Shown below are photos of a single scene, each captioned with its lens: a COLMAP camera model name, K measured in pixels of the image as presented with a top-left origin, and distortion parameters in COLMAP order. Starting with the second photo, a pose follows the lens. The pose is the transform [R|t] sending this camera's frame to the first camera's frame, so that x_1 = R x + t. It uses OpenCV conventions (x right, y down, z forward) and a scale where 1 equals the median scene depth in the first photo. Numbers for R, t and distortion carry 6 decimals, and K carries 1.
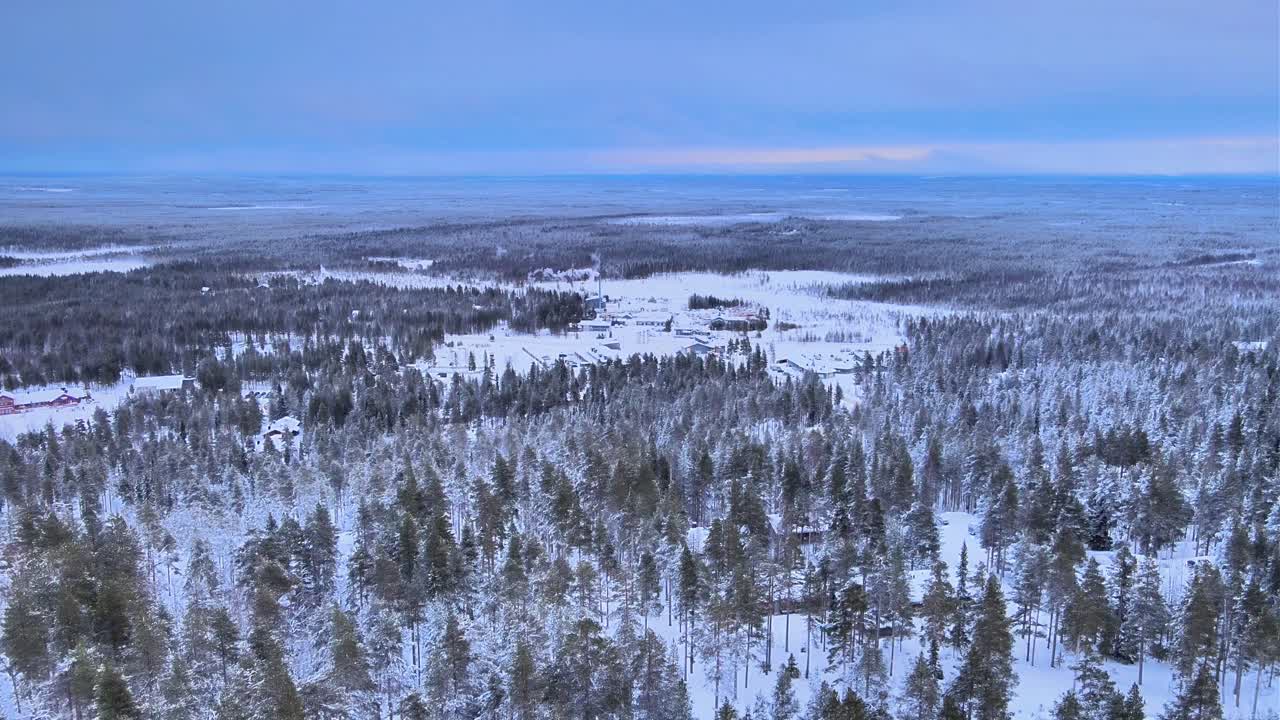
lens RADIAL K [[936.2, 0, 632.8], [0, 936.2, 362.6], [0, 0, 1]] dist [0.042559, -0.032106]
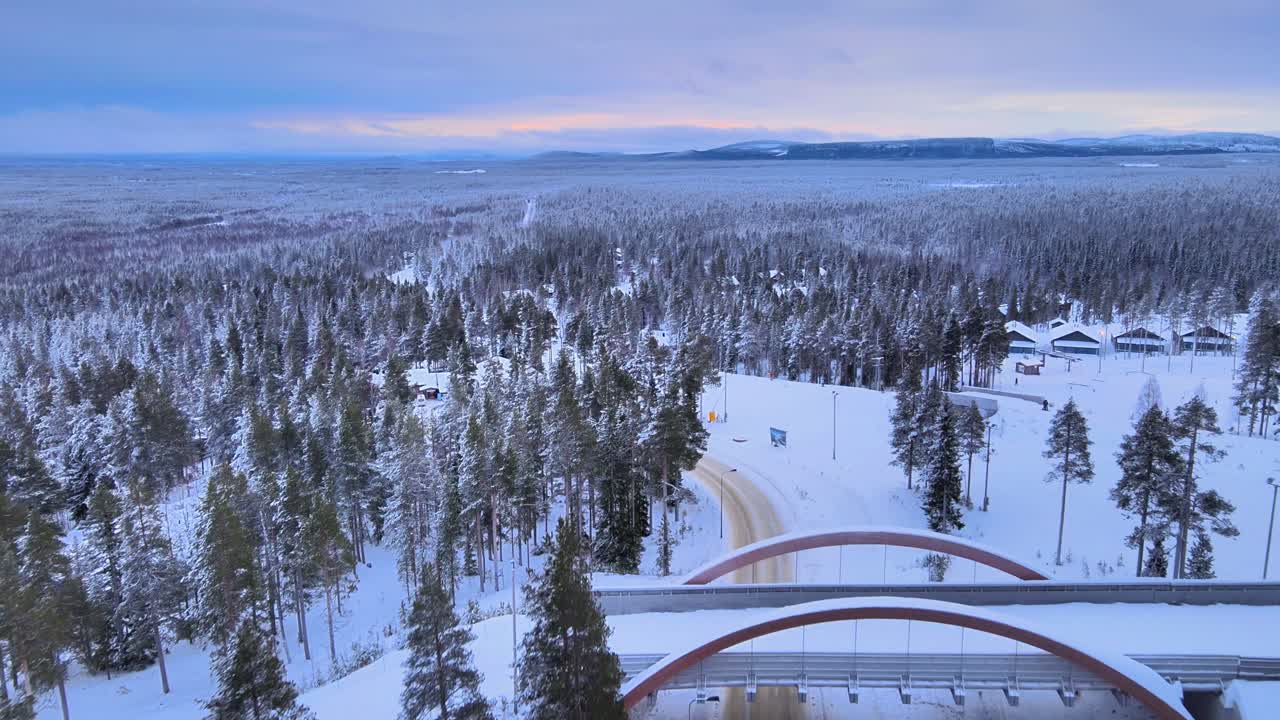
lens RADIAL K [[936.2, 0, 633.3], [0, 936.2, 361.8], [0, 0, 1]] dist [0.042559, -0.032106]
pose [[0.552116, -0.171833, 0.815868, 0.106325], [0.170782, 0.981092, 0.091060, 0.055954], [-0.816089, 0.089060, 0.571023, 0.171398]]
